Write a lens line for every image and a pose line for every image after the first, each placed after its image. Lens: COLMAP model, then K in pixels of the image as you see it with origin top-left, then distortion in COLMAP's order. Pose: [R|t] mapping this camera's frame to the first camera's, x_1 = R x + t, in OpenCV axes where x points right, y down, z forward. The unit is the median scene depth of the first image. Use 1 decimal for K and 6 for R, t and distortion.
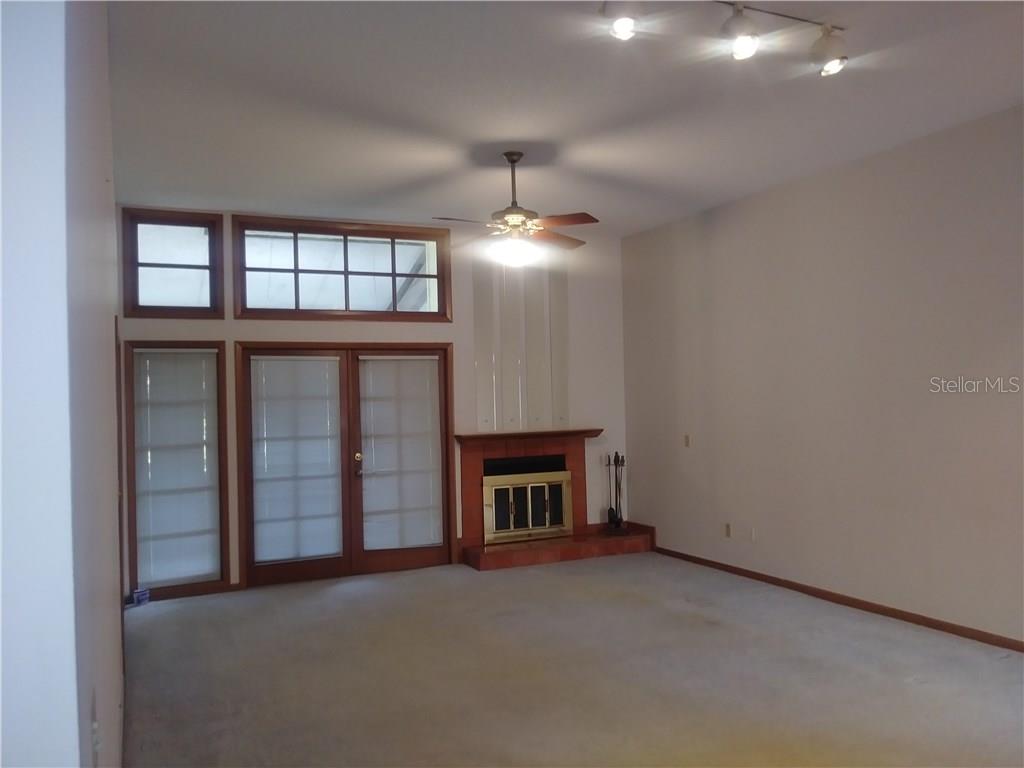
lens RADIAL K [[823.7, 0, 512.0], [0, 823.7, 384.0], [0, 0, 1]] dist [0.007386, -0.004714]
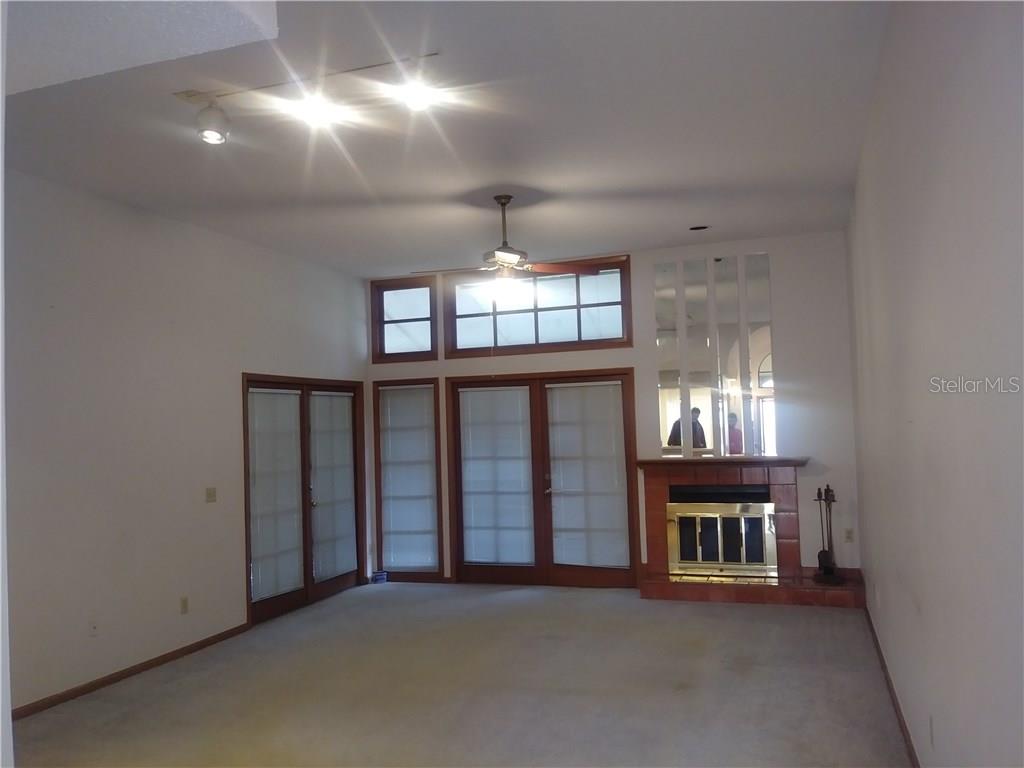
lens RADIAL K [[823.7, 0, 512.0], [0, 823.7, 384.0], [0, 0, 1]] dist [0.007386, -0.004714]
pose [[0.717345, -0.034316, -0.695872, 0.549737], [0.023759, 0.999410, -0.024792, -0.008959], [0.696313, 0.001251, 0.717738, 0.184164]]
